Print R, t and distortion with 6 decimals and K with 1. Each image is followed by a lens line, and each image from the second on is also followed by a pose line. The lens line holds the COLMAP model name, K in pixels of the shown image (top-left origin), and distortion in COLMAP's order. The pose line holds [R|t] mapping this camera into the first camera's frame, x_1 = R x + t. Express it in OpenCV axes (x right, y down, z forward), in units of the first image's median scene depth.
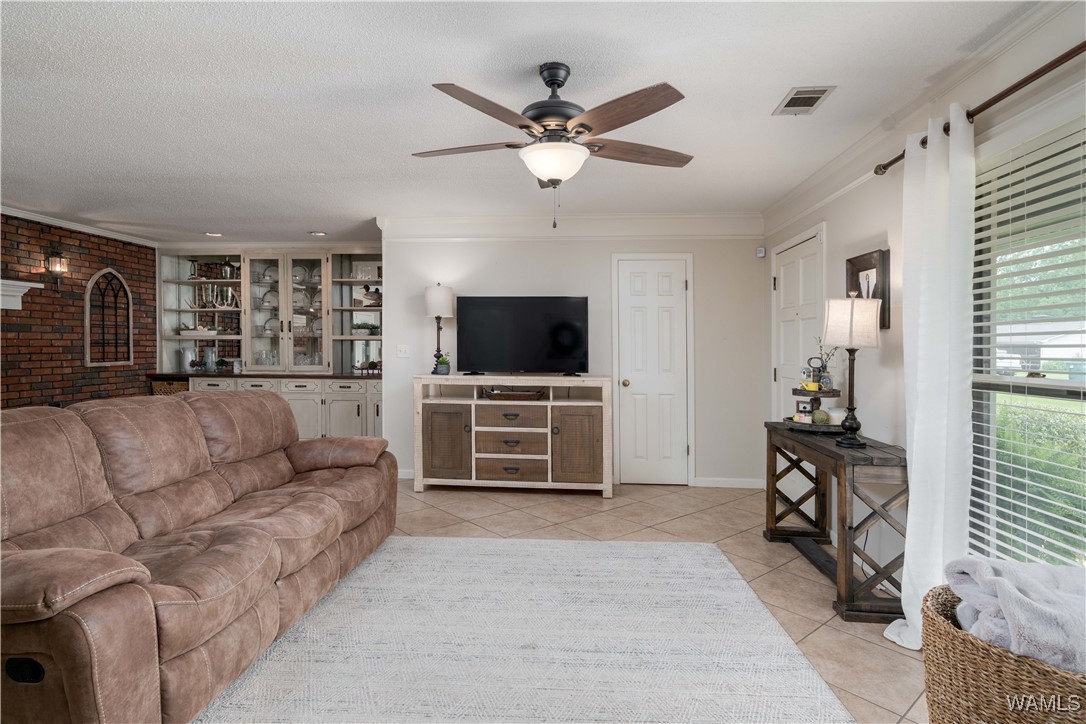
lens RADIAL K [[560.8, 0, 540.5], [0, 560.8, 346.0], [0, 0, 1]] dist [0.000607, 0.000406]
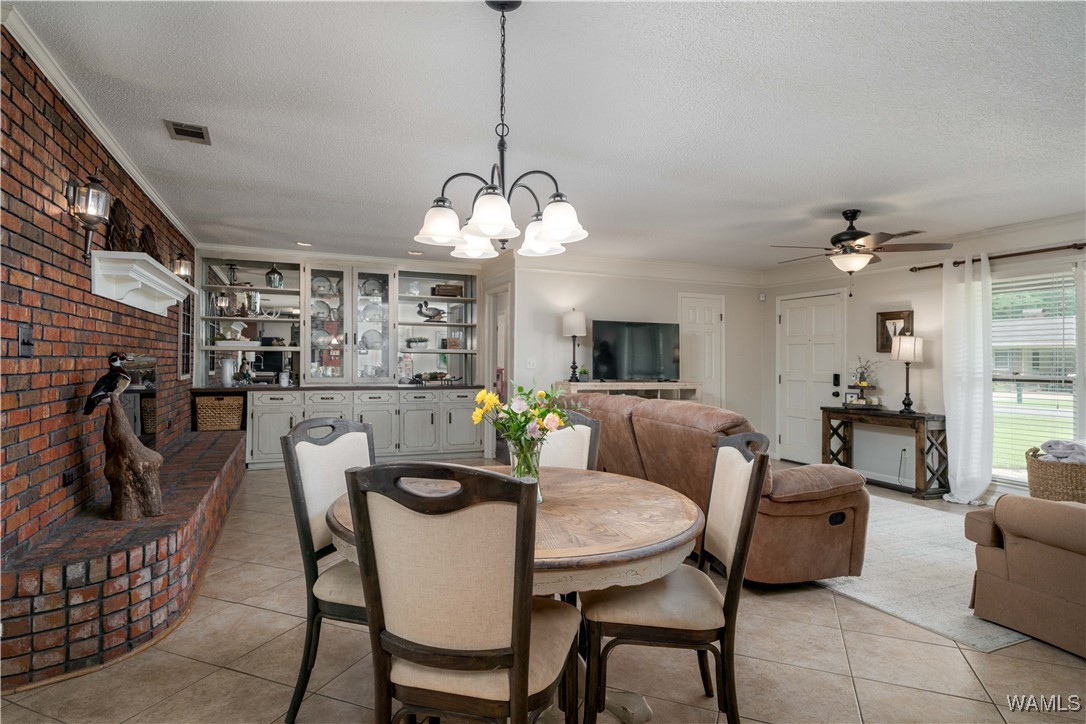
lens RADIAL K [[591.6, 0, 540.4], [0, 591.6, 349.6], [0, 0, 1]] dist [0.001677, -0.000426]
pose [[0.889731, 0.012832, 0.456305, -0.785806], [-0.005316, 0.999828, -0.017752, 0.002011], [-0.456455, 0.013369, 0.889646, -0.118003]]
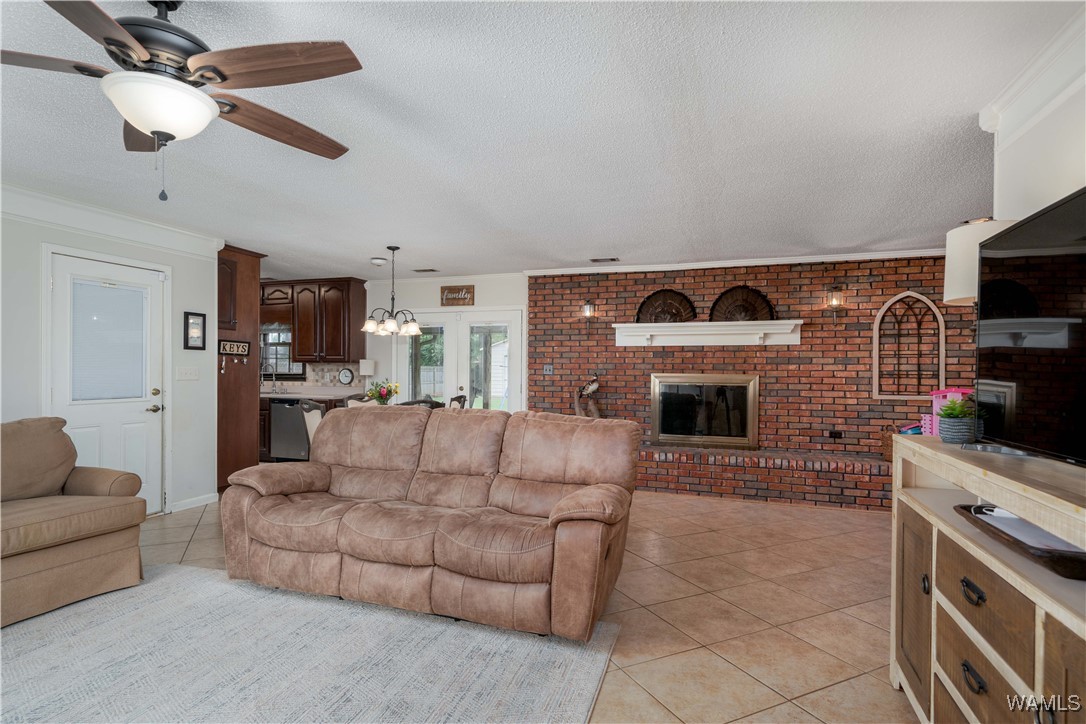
lens RADIAL K [[549.0, 0, 535.3], [0, 549.0, 379.1], [0, 0, 1]] dist [0.002213, 0.000213]
pose [[-0.251363, 0.016633, -0.967750, 0.270369], [-0.007999, 0.999782, 0.019261, -0.011455], [0.967860, 0.012582, -0.251176, 0.726533]]
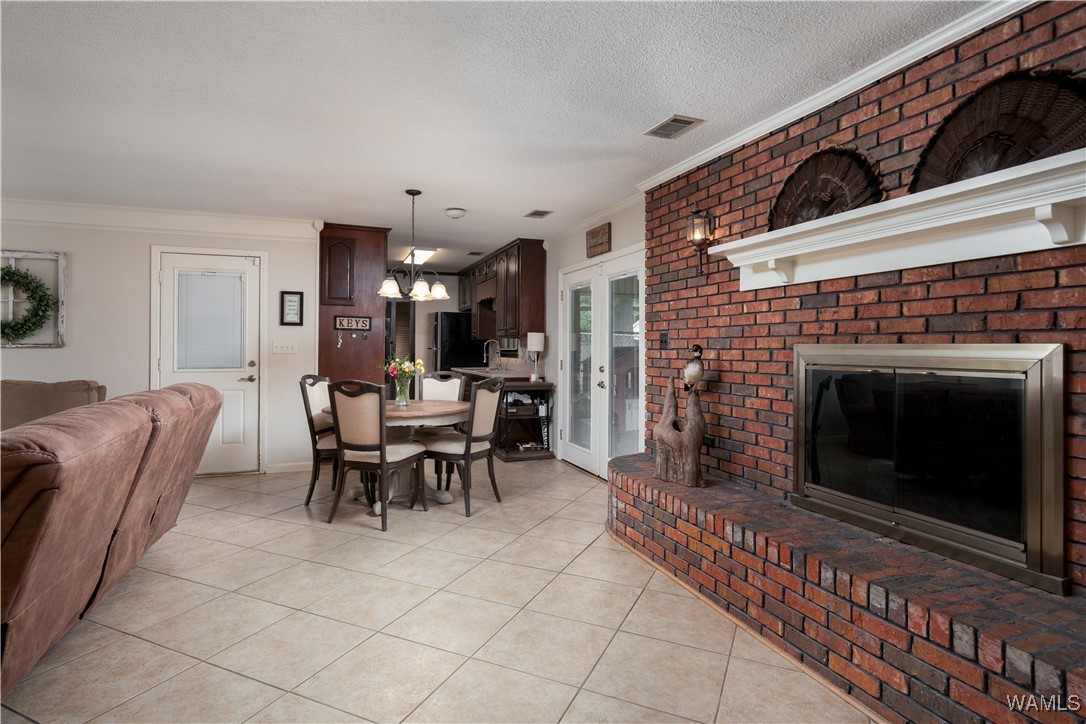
lens RADIAL K [[560.8, 0, 540.5], [0, 560.8, 346.0], [0, 0, 1]] dist [0.000607, 0.000406]
pose [[-0.906446, -0.001085, -0.422321, -0.460902], [-0.000858, 0.999999, -0.000726, -0.001112], [0.422321, -0.000296, -0.906446, 1.053868]]
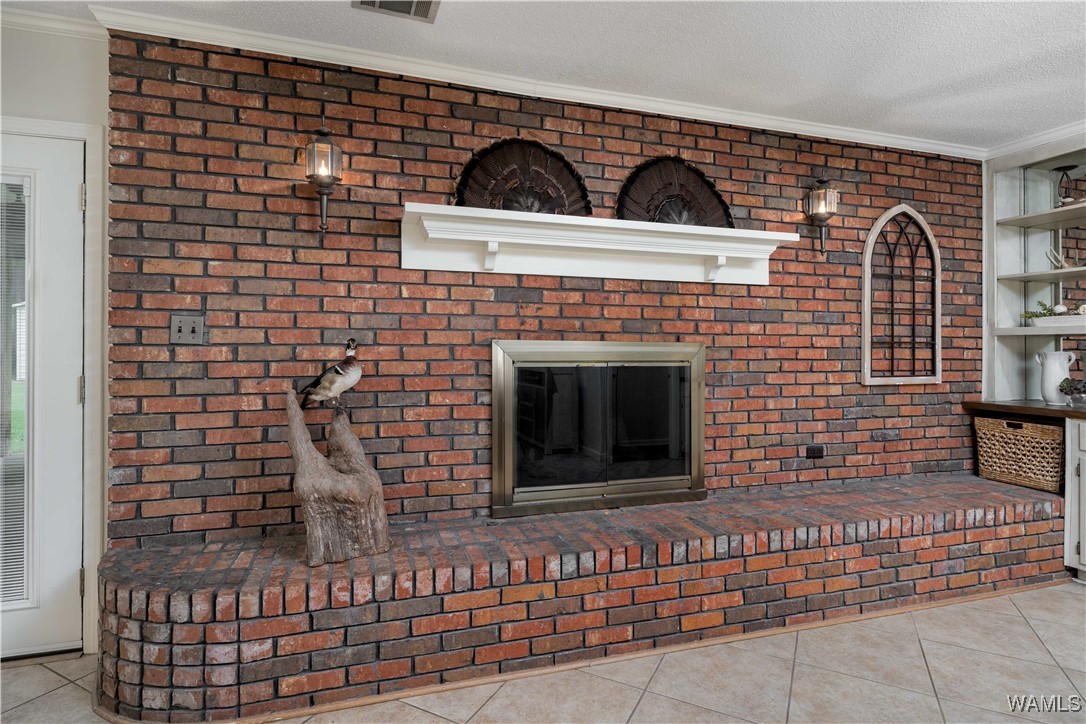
lens RADIAL K [[560.8, 0, 540.5], [0, 560.8, 346.0], [0, 0, 1]] dist [0.000607, 0.000406]
pose [[0.377039, 0.003140, -0.926192, -0.447613], [-0.008055, 0.999968, 0.000111, 0.001249], [0.926163, 0.007419, 0.377052, 0.530533]]
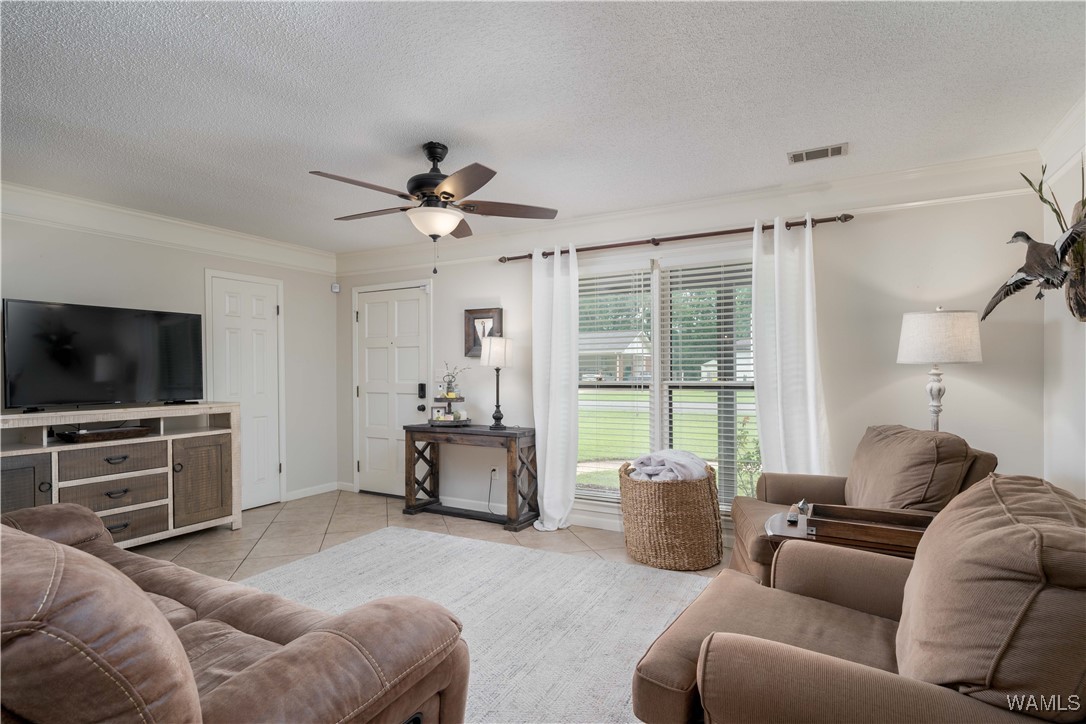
lens RADIAL K [[553.2, 0, 539.3], [0, 553.2, 366.9], [0, 0, 1]] dist [-0.000079, 0.000119]
pose [[0.422048, -0.005097, 0.906559, -0.442204], [0.008705, 0.999961, 0.001569, -0.000731], [-0.906532, 0.007229, 0.422076, 0.119191]]
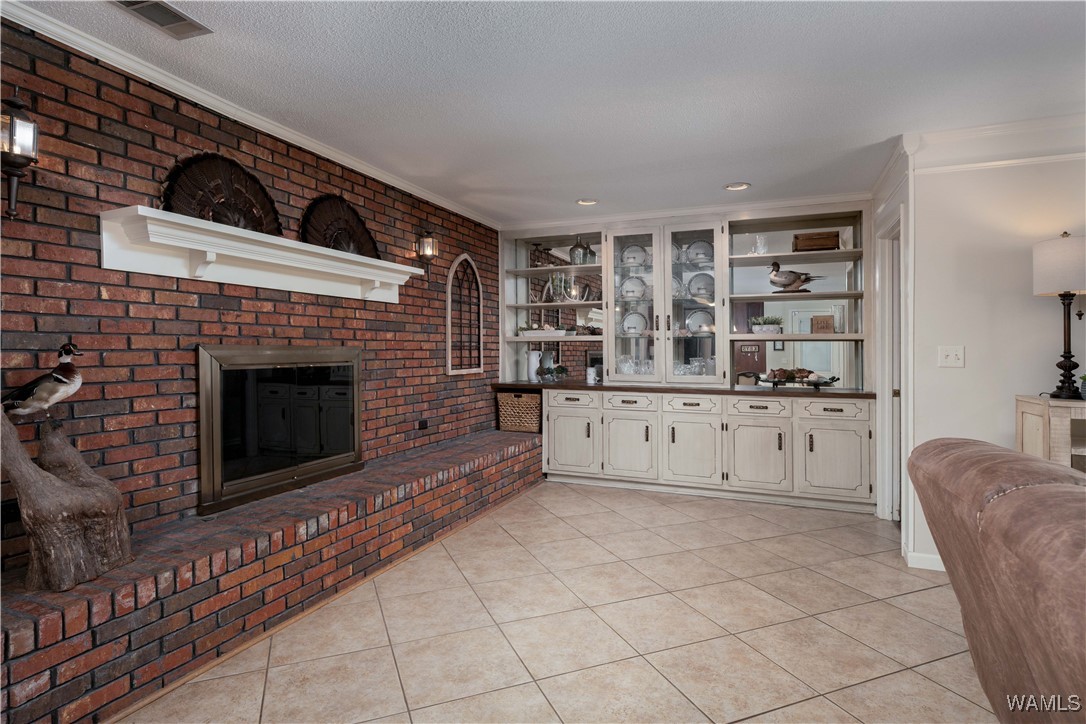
lens RADIAL K [[556.5, 0, 538.1], [0, 556.5, 350.5], [0, 0, 1]] dist [-0.001720, 0.000206]
pose [[0.948232, -0.001832, -0.317573, -0.465711], [0.001694, 0.999998, -0.000711, 0.002490], [0.317573, 0.000136, 0.948234, 0.302836]]
